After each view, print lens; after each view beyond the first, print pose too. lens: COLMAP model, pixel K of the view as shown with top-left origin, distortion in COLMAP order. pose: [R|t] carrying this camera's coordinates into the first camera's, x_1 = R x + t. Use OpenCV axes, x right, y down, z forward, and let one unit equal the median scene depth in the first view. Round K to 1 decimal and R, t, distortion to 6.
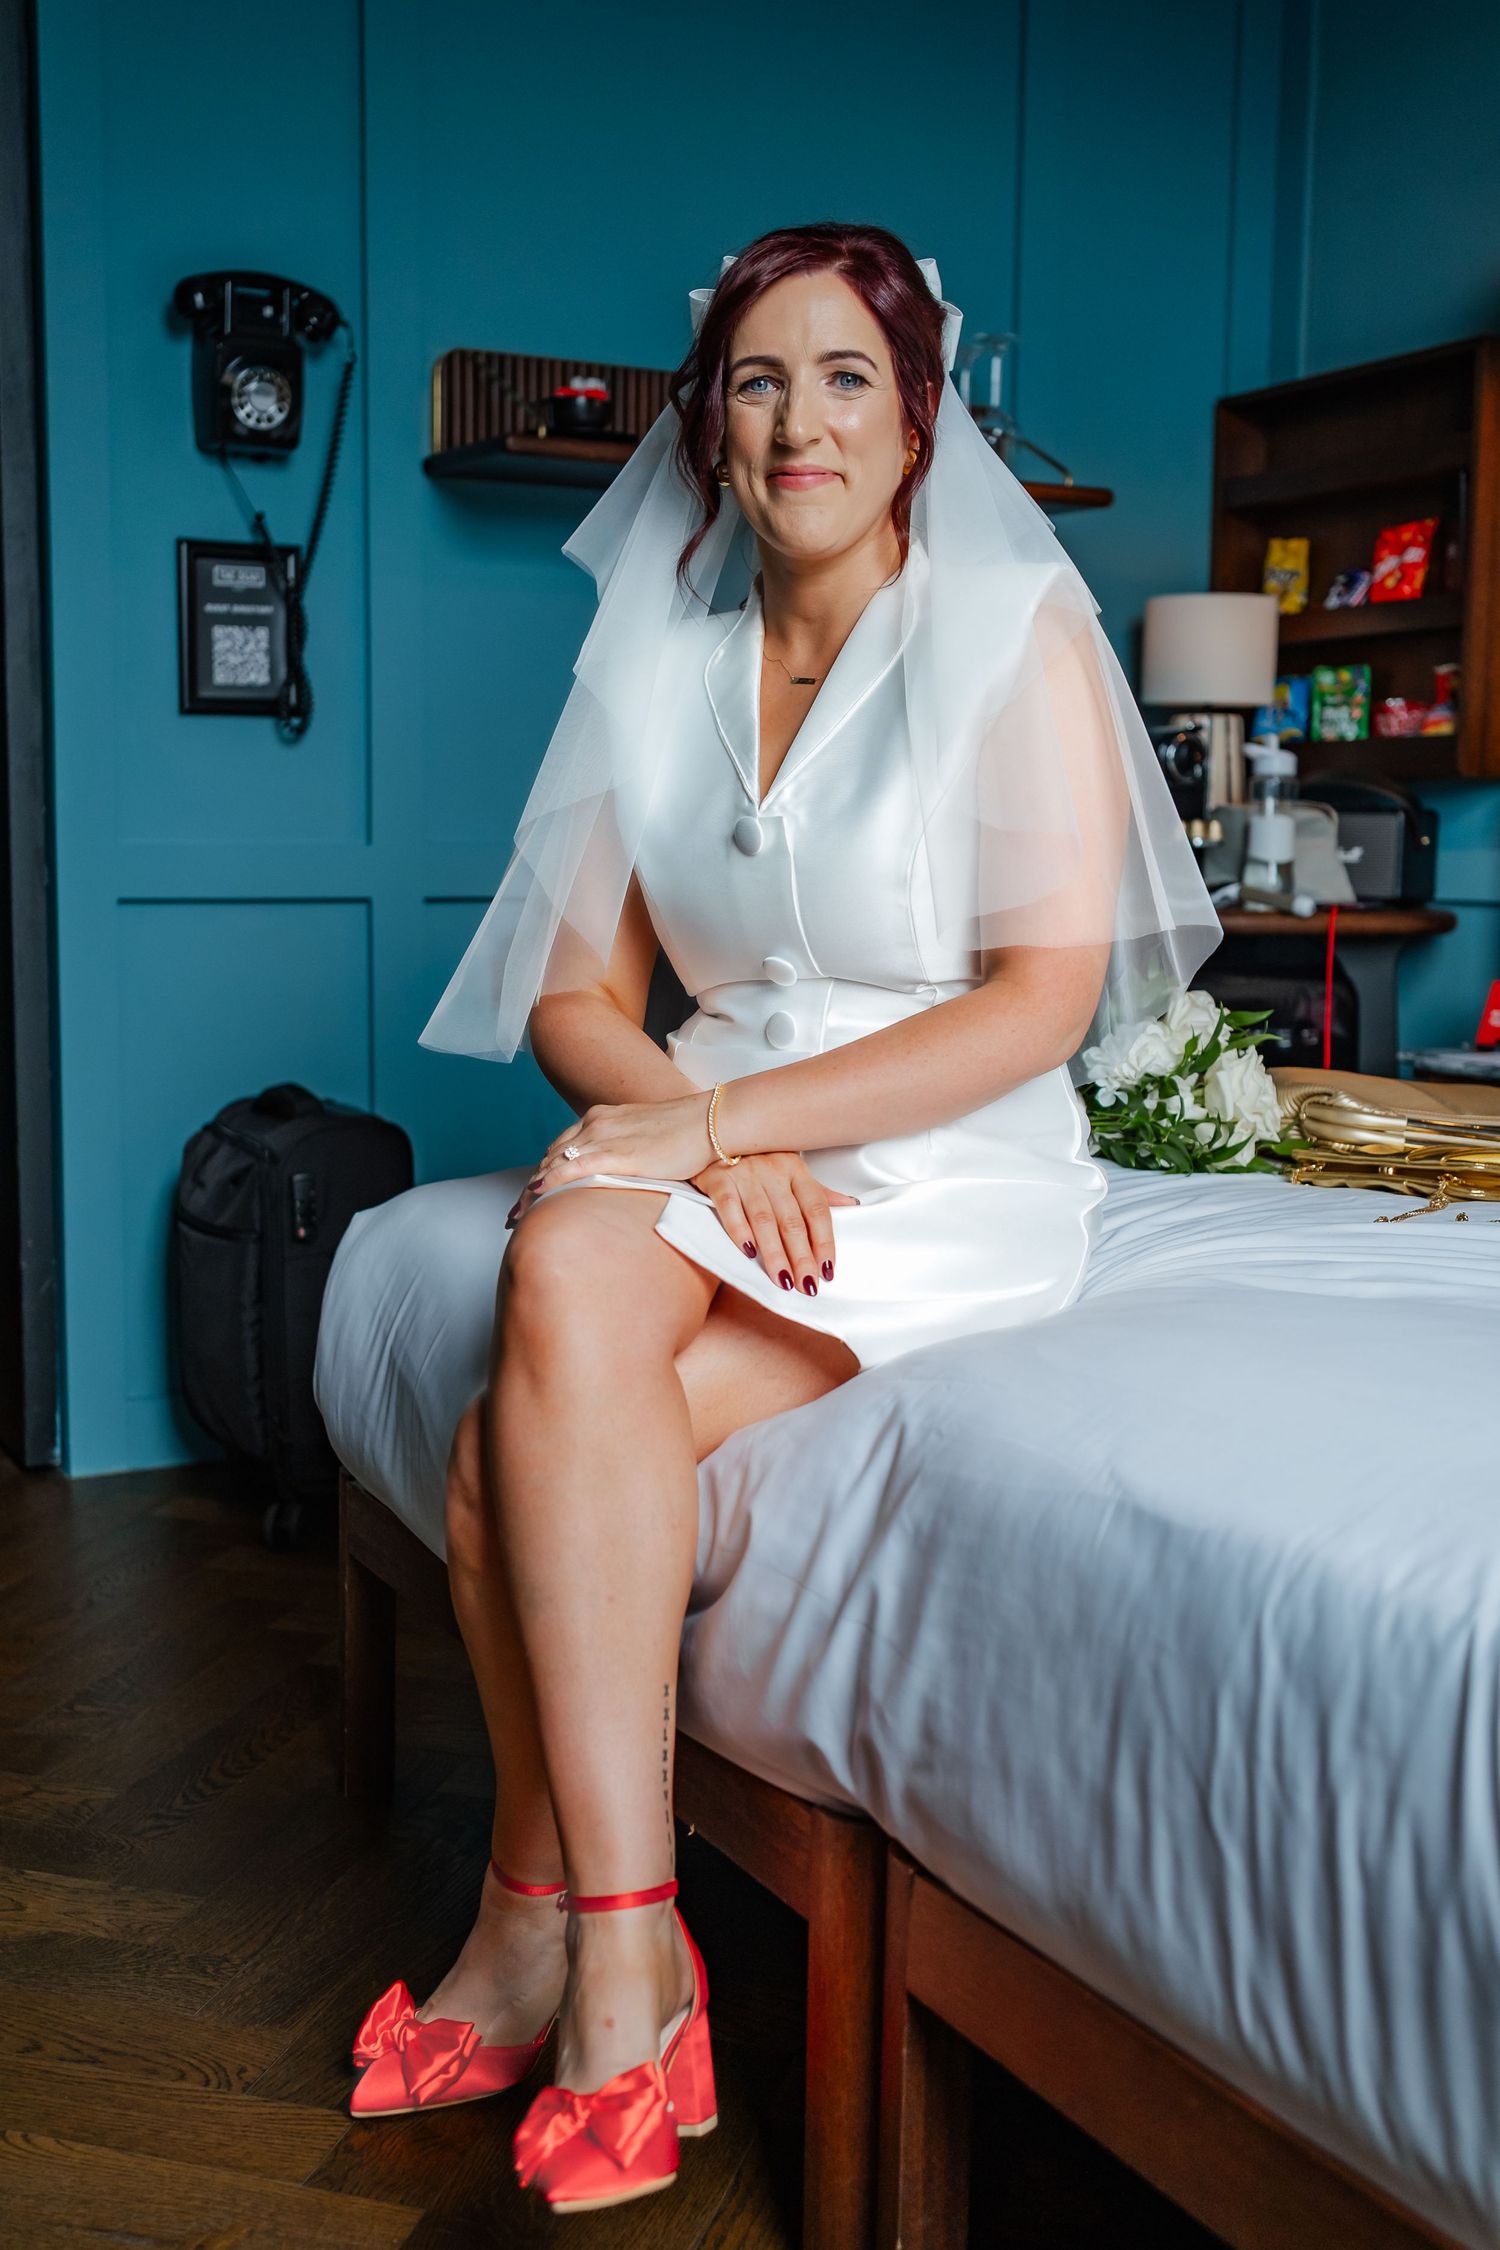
lens RADIAL K [[2269.7, 0, 764.2], [0, 2269.7, 1130.3], [0, 0, 1]] dist [-0.005417, 0.000000]
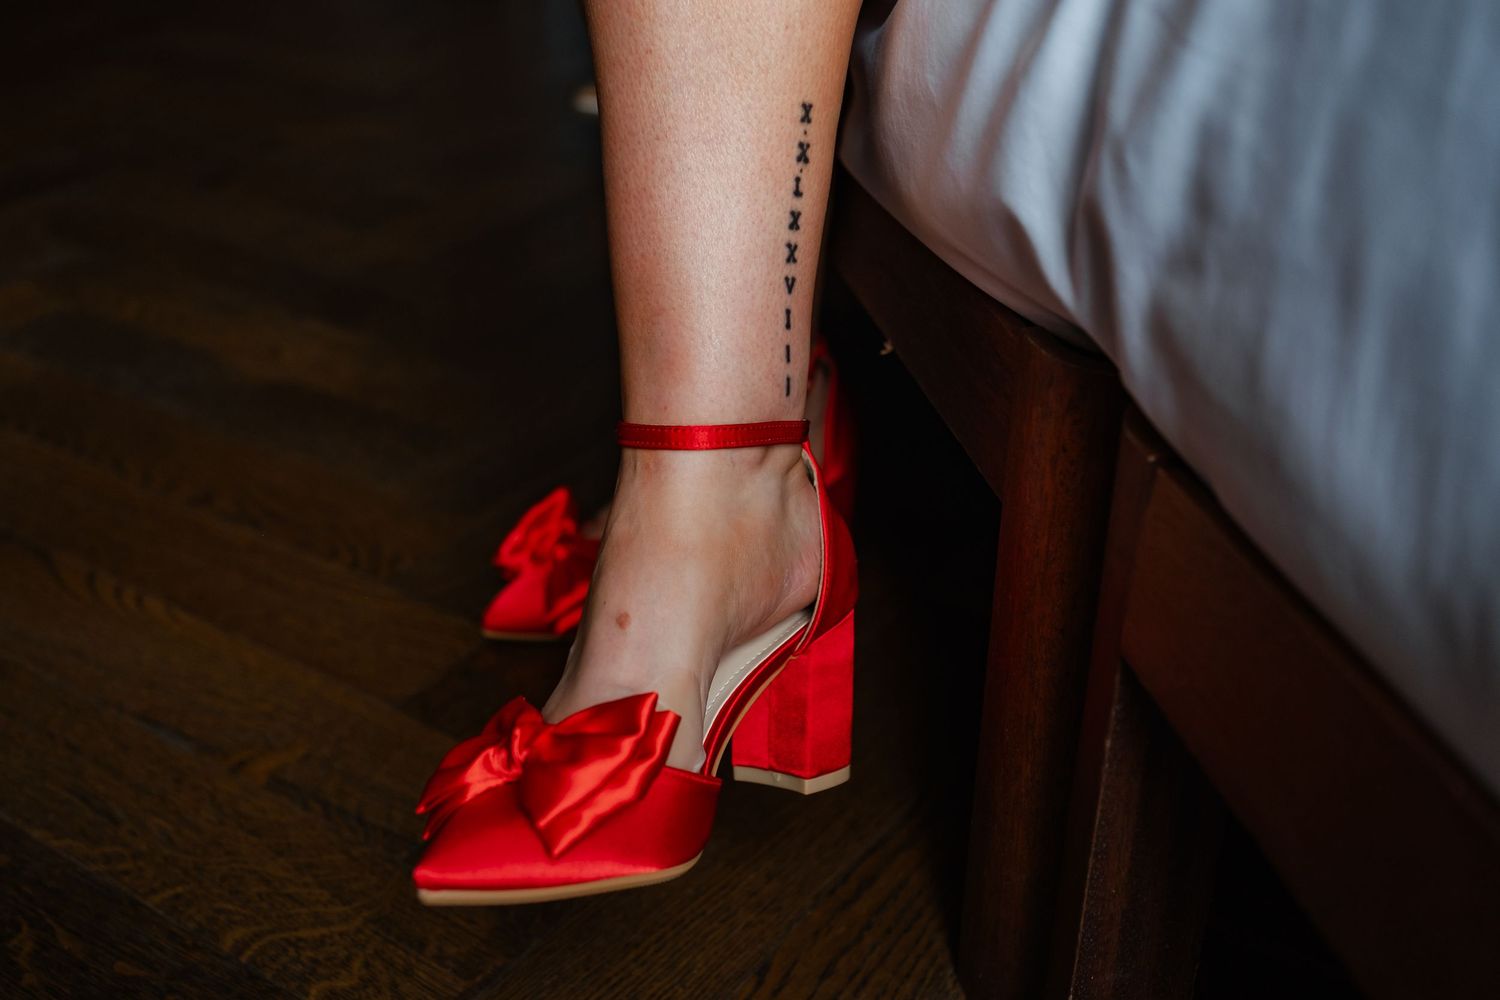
lens RADIAL K [[1513.2, 0, 755.5], [0, 1513.2, 487.1], [0, 0, 1]] dist [-0.005417, 0.000000]
pose [[0.939307, 0.141558, -0.312513, 0.088187], [-0.012548, 0.924473, 0.381042, 0.195003], [0.342849, -0.353994, 0.870139, 0.644964]]
